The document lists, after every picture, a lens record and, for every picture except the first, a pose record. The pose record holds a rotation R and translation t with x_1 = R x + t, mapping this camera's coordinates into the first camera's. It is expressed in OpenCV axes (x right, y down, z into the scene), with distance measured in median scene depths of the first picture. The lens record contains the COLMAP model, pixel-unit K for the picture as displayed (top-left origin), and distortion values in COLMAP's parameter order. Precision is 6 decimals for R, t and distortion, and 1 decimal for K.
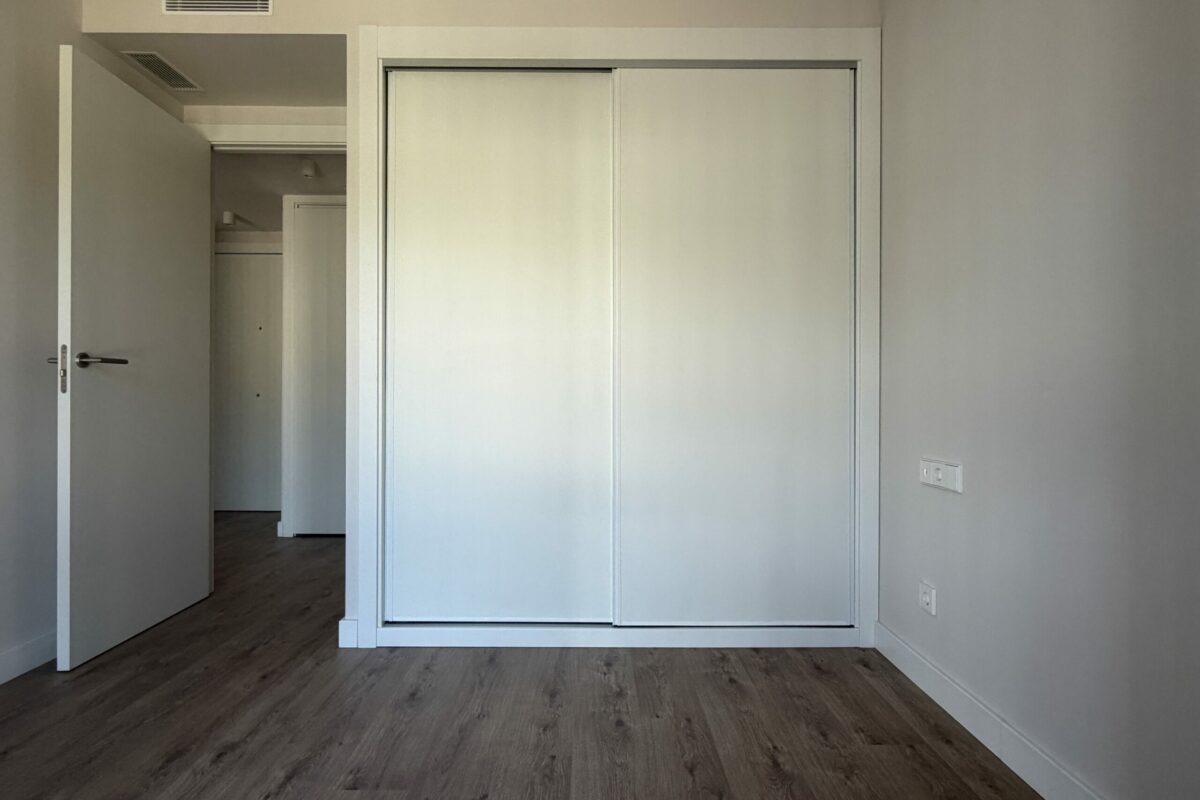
lens RADIAL K [[652.8, 0, 600.0], [0, 652.8, 400.0], [0, 0, 1]] dist [0.003498, -0.000449]
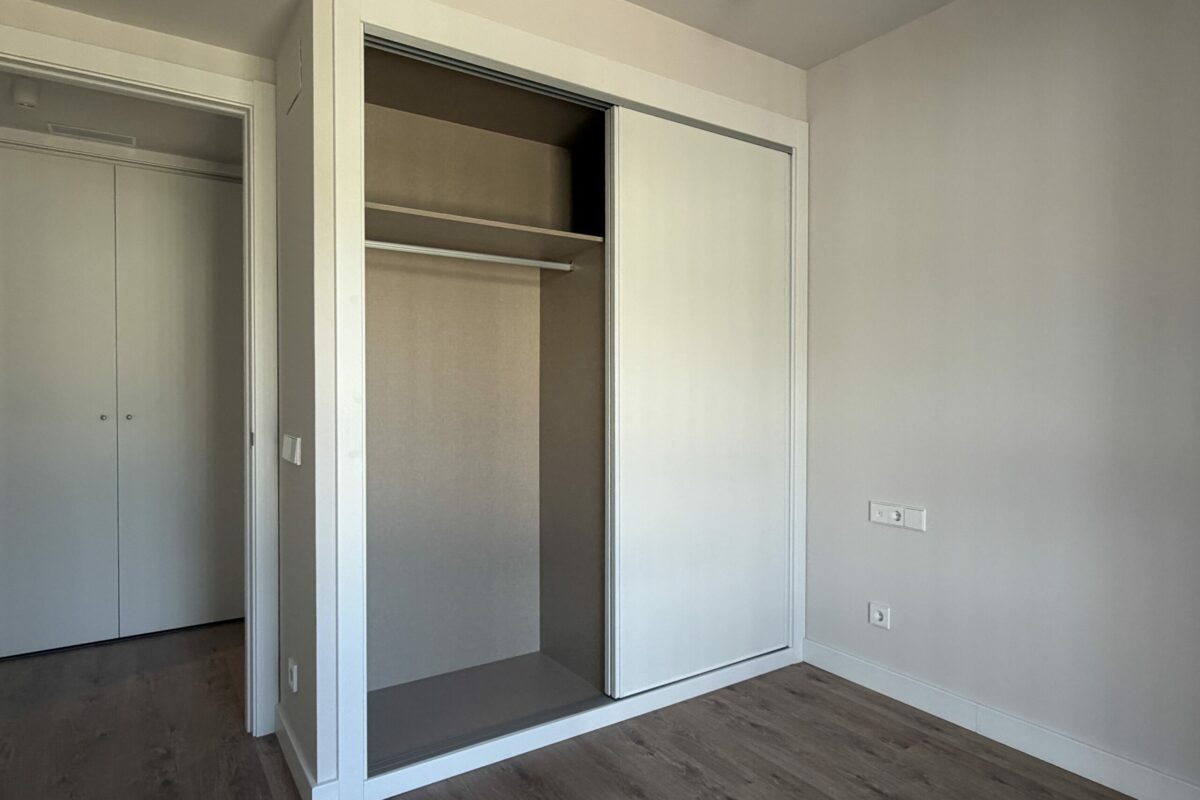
lens RADIAL K [[696.7, 0, 600.0], [0, 696.7, 400.0], [0, 0, 1]] dist [-0.003356, -0.000503]
pose [[0.828047, -0.009971, 0.560570, -0.658481], [-0.001219, 0.999807, 0.019586, -0.126110], [-0.560657, -0.016902, 0.827875, 0.218137]]
